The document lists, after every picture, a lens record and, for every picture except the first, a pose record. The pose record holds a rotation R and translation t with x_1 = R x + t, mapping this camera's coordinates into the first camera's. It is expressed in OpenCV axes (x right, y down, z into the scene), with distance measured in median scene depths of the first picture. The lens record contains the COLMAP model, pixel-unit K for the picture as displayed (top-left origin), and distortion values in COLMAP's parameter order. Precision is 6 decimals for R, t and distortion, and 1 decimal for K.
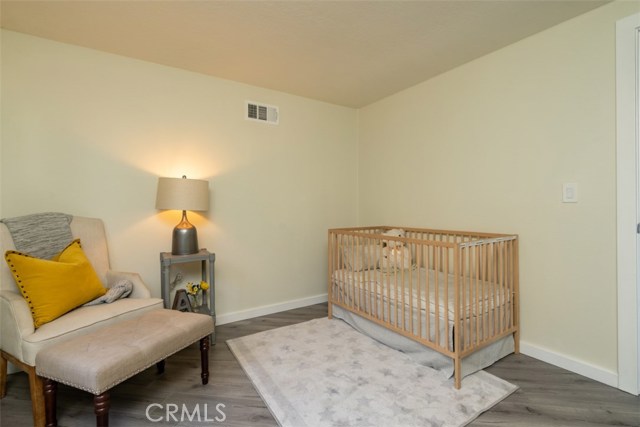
lens RADIAL K [[294.5, 0, 325.2], [0, 294.5, 210.8], [0, 0, 1]] dist [0.003557, 0.000391]
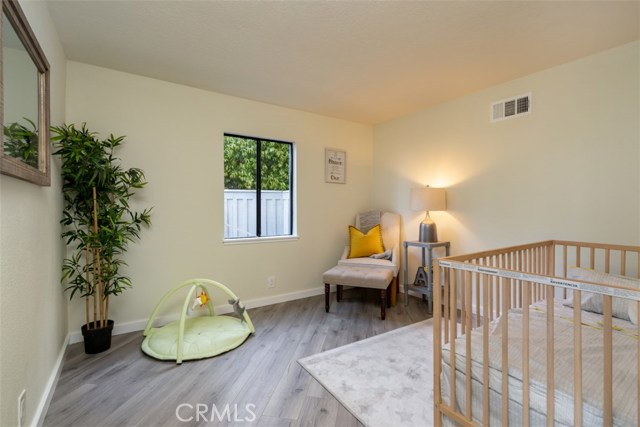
lens RADIAL K [[294.5, 0, 325.2], [0, 294.5, 210.8], [0, 0, 1]] dist [0.003557, 0.000391]
pose [[0.006014, 0.021368, -0.999754, 1.133977], [-0.013376, 0.999684, 0.021286, -0.030539], [0.999892, 0.013244, 0.006298, 0.645842]]
